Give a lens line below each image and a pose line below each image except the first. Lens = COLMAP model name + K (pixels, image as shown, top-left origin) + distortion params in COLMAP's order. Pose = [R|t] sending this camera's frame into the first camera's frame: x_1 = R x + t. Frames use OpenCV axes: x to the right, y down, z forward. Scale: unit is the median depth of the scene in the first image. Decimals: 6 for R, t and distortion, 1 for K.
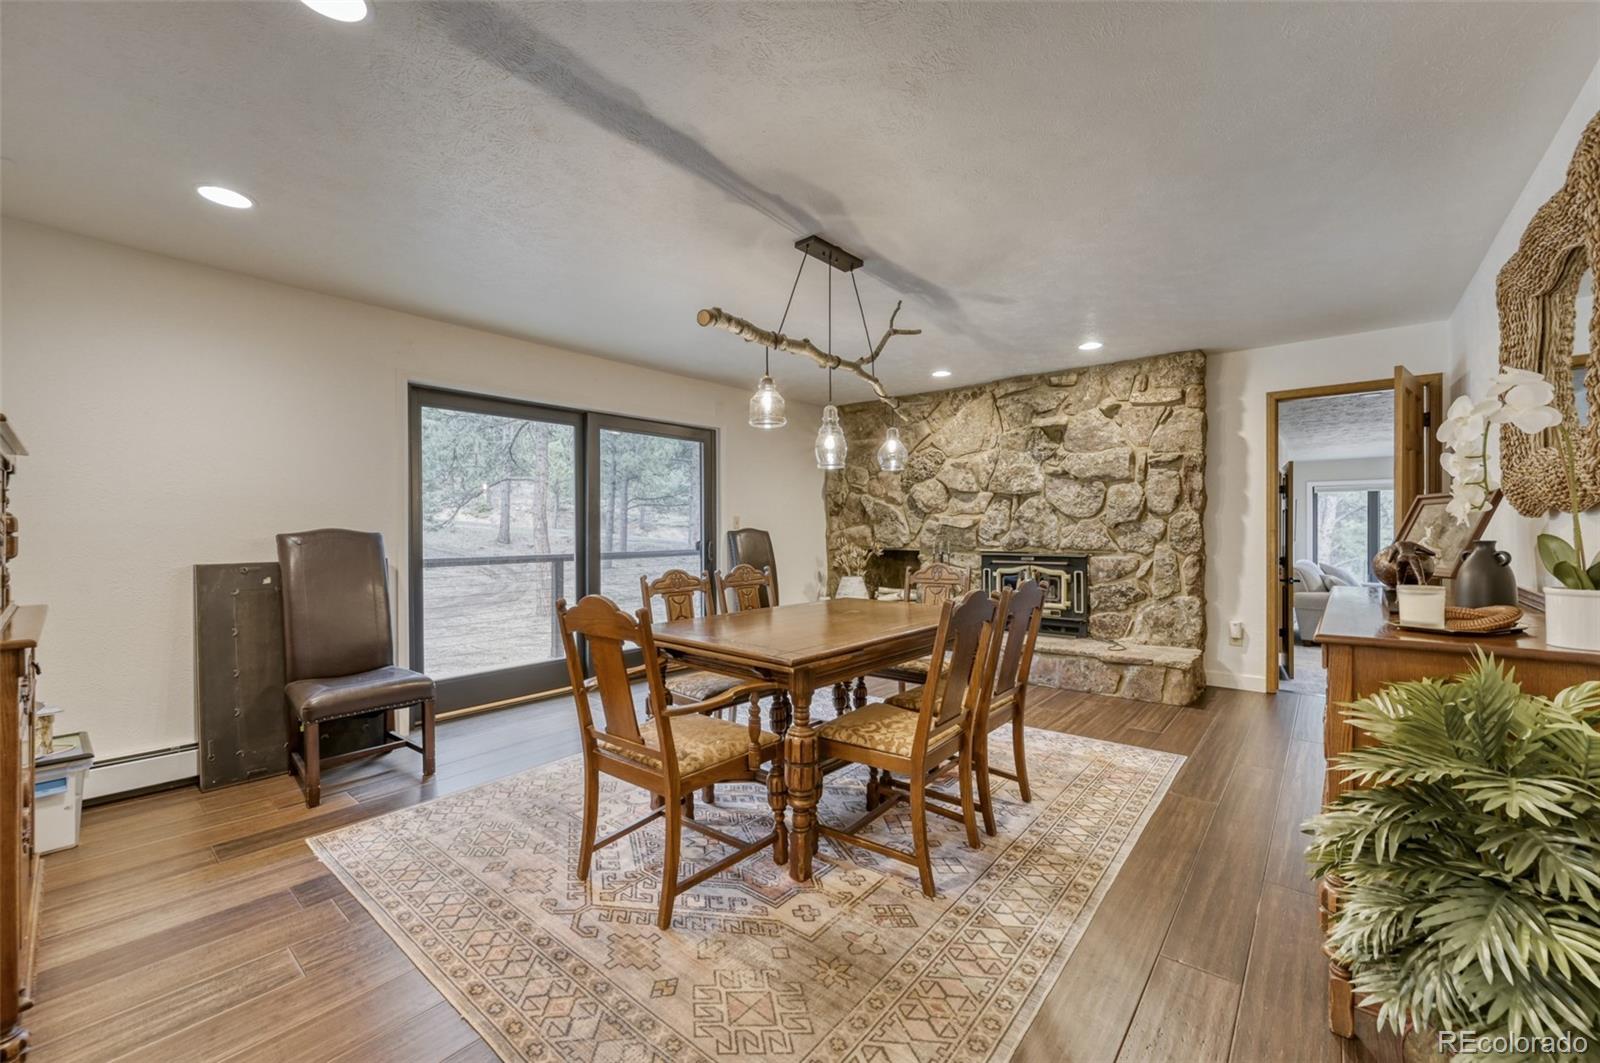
lens RADIAL K [[639.9, 0, 794.9], [0, 639.9, 534.8], [0, 0, 1]] dist [-0.002298, 0.000422]
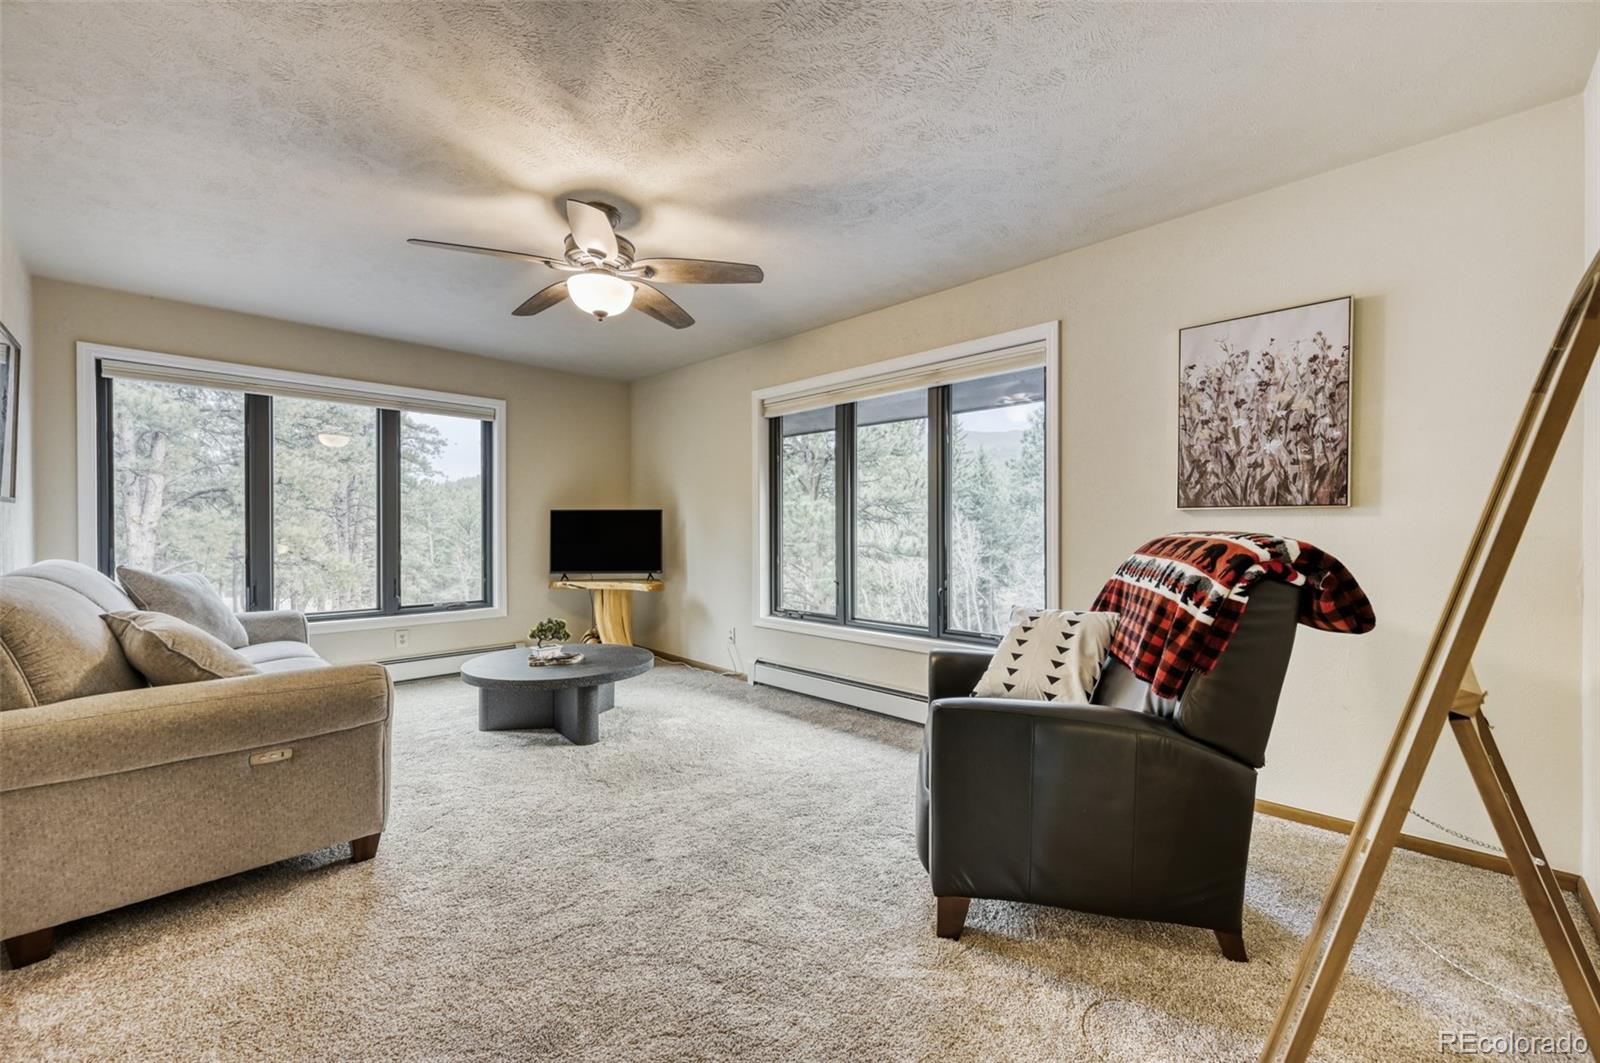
lens RADIAL K [[639.9, 0, 794.7], [0, 639.9, 535.7], [0, 0, 1]] dist [-0.002298, 0.000422]
pose [[0.087026, -0.004451, 0.996196, 0.483083], [0.007565, 0.999964, 0.003807, 0.026281], [-0.996177, 0.007205, 0.087056, 0.573778]]
